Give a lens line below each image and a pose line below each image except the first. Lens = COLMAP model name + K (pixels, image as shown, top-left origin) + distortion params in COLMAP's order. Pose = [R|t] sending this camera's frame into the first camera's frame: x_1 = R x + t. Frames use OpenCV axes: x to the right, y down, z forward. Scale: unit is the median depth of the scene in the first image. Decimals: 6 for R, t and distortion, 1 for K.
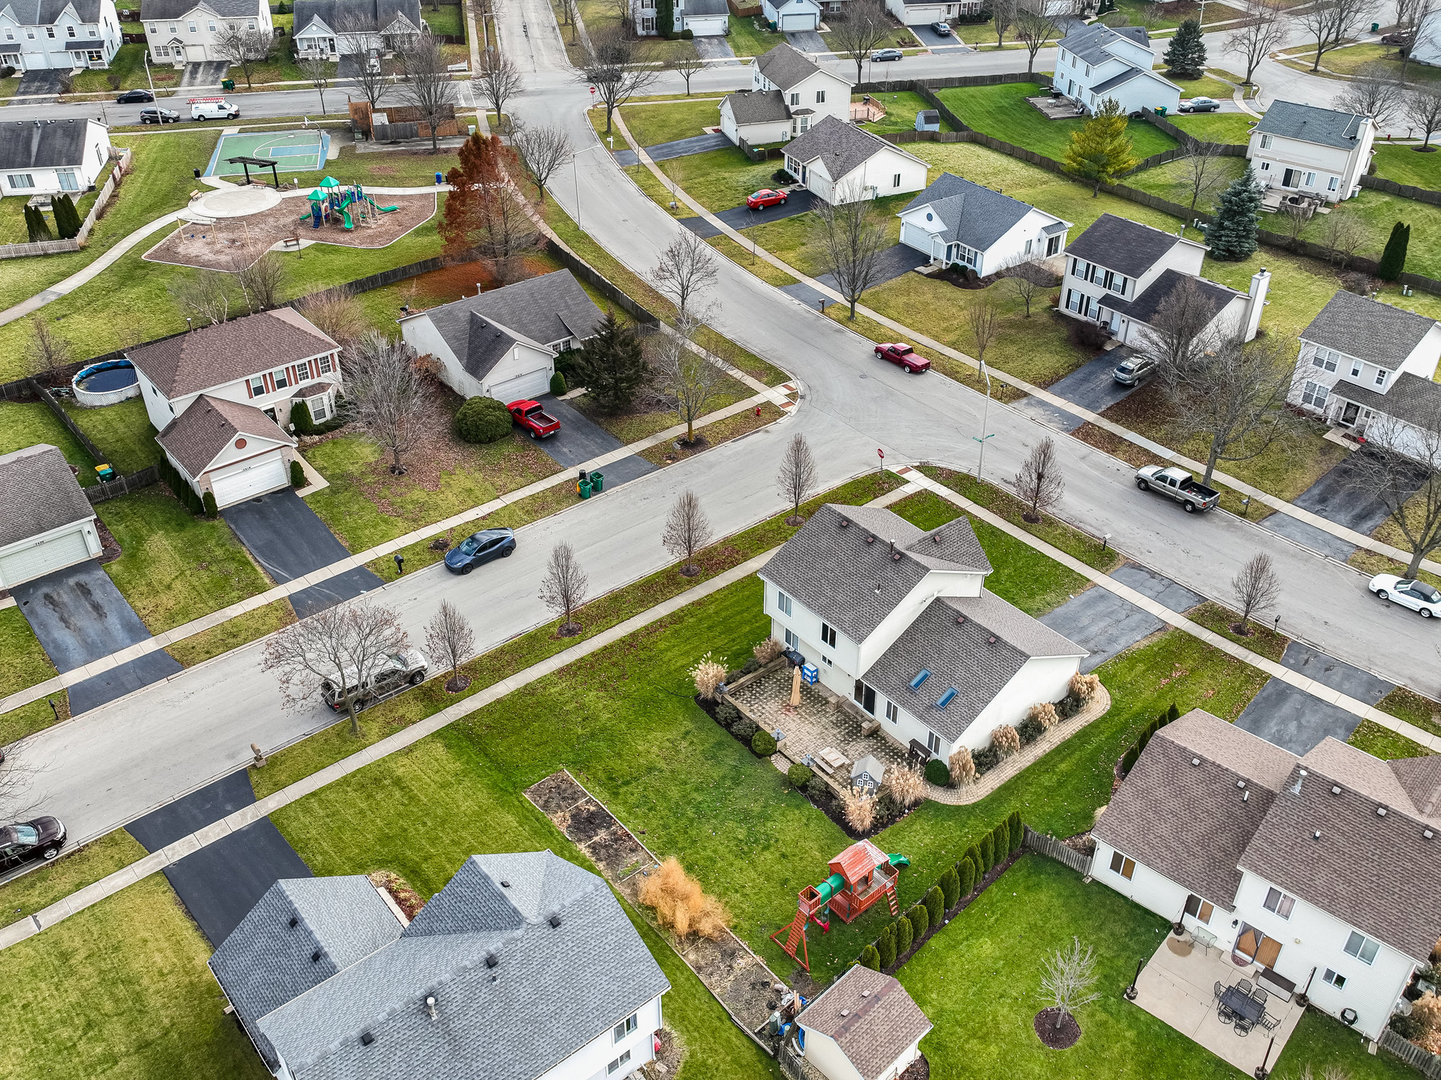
lens RADIAL K [[1272.2, 0, 720.5], [0, 1272.2, 540.0], [0, 0, 1]] dist [0.003920, 0.010135]
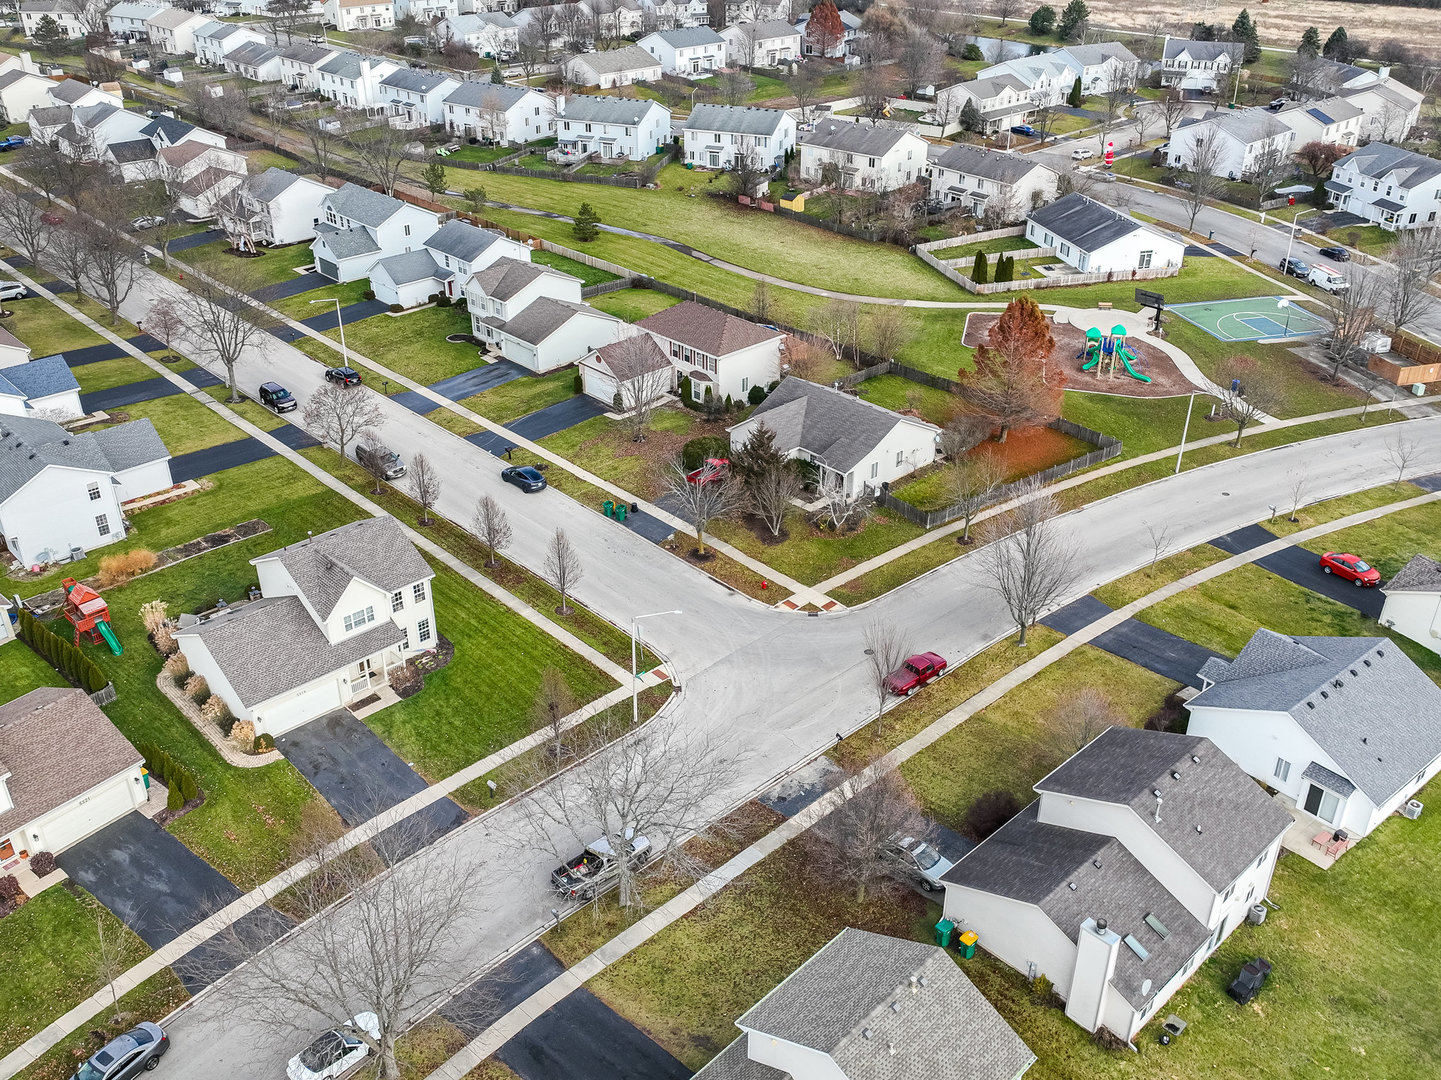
lens RADIAL K [[1272.2, 0, 720.5], [0, 1272.2, 540.0], [0, 0, 1]] dist [0.003920, 0.010135]
pose [[0.072465, 0.488878, -0.869337, 0.886746], [-0.576563, 0.731763, 0.363452, -0.477887], [0.813833, 0.474890, 0.334896, 0.664237]]
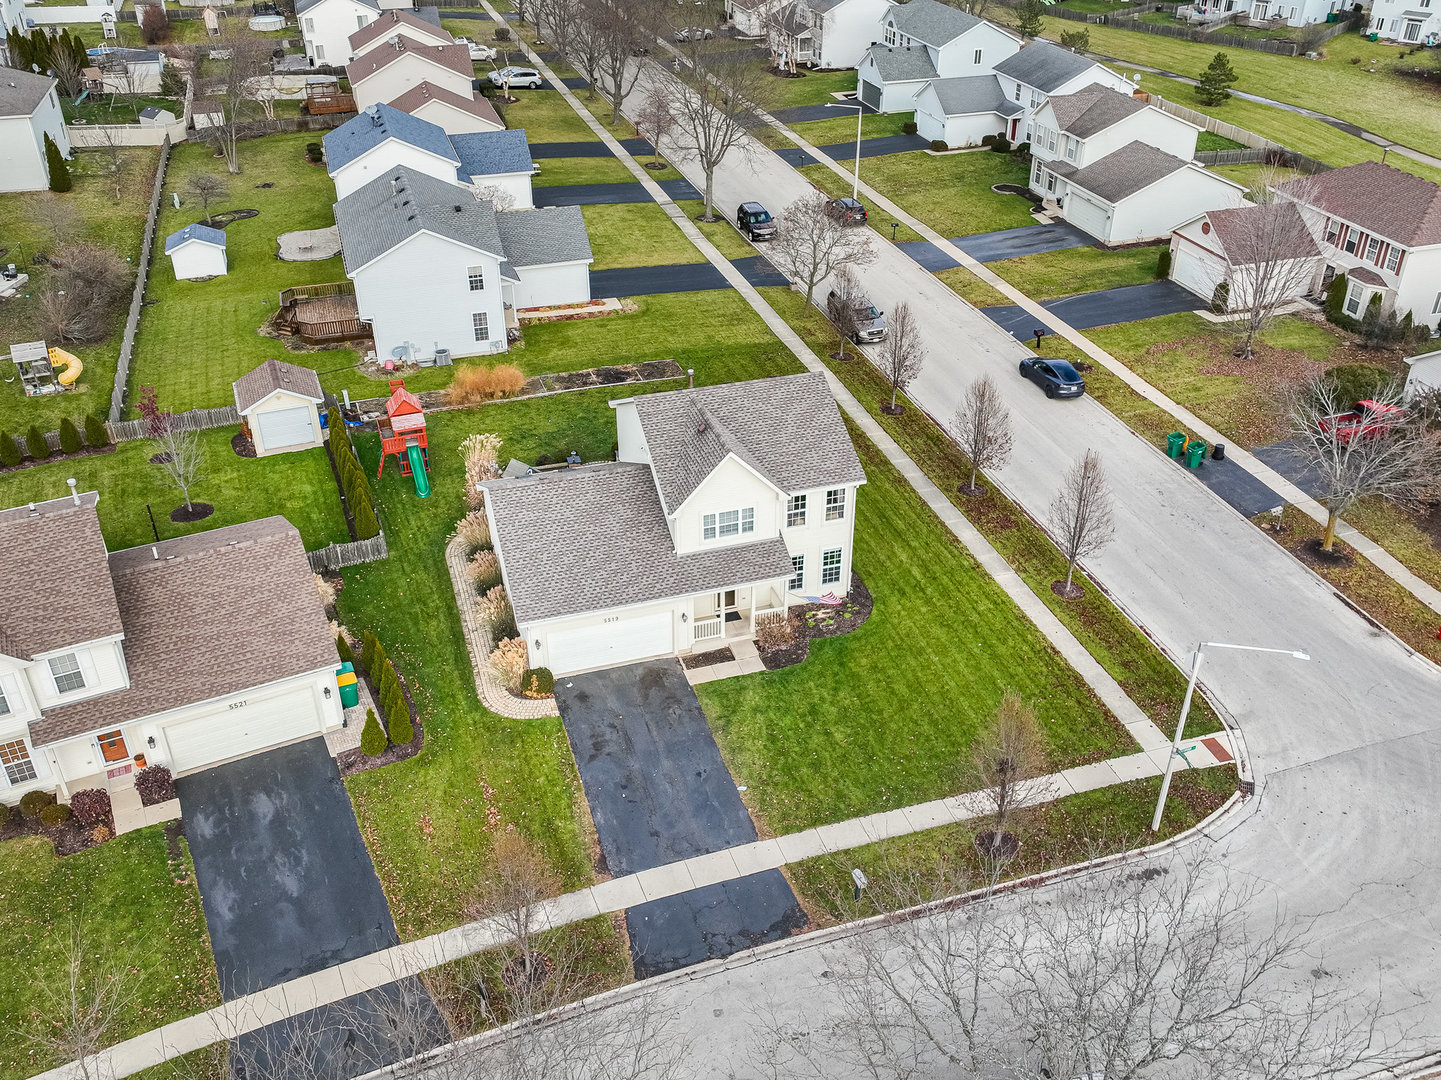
lens RADIAL K [[1272.2, 0, 720.5], [0, 1272.2, 540.0], [0, 0, 1]] dist [0.003920, 0.010135]
pose [[-0.370777, 0.494190, -0.786321, 0.564293], [-0.535802, 0.577733, 0.615744, -0.302587], [0.758578, 0.649616, 0.050578, 0.753928]]
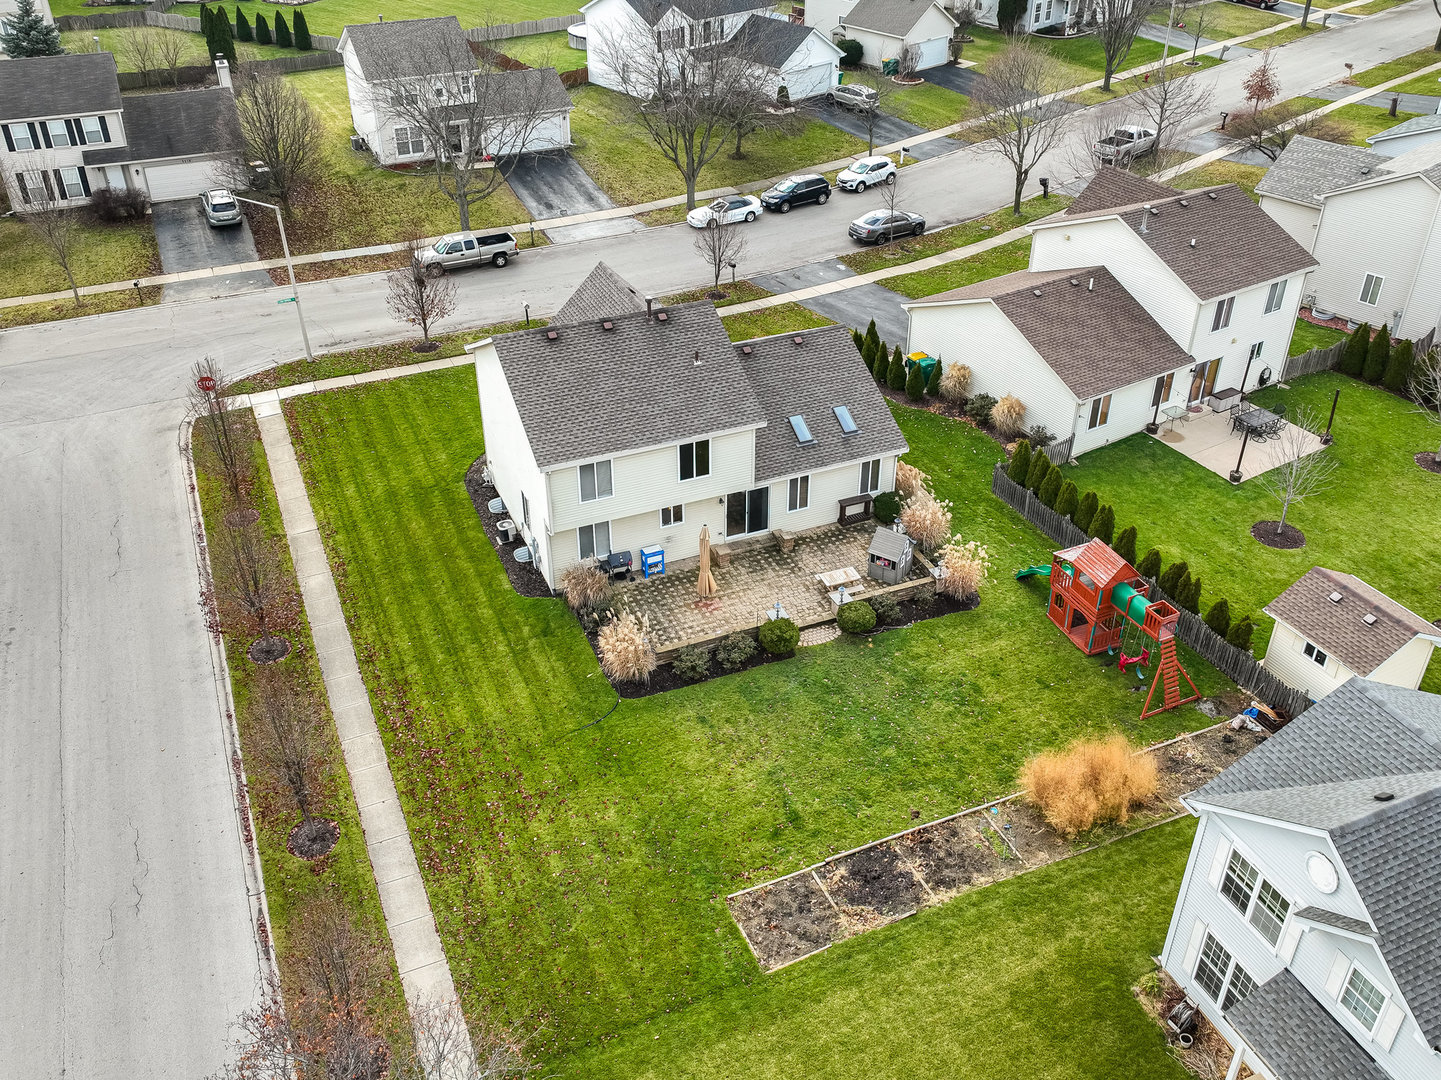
lens RADIAL K [[1272.2, 0, 720.5], [0, 1272.2, 540.0], [0, 0, 1]] dist [0.003920, 0.010135]
pose [[0.272769, -0.530666, 0.802490, -0.325878], [0.549022, 0.770826, 0.323113, -0.069010], [-0.790045, 0.352450, 0.501605, 0.495531]]
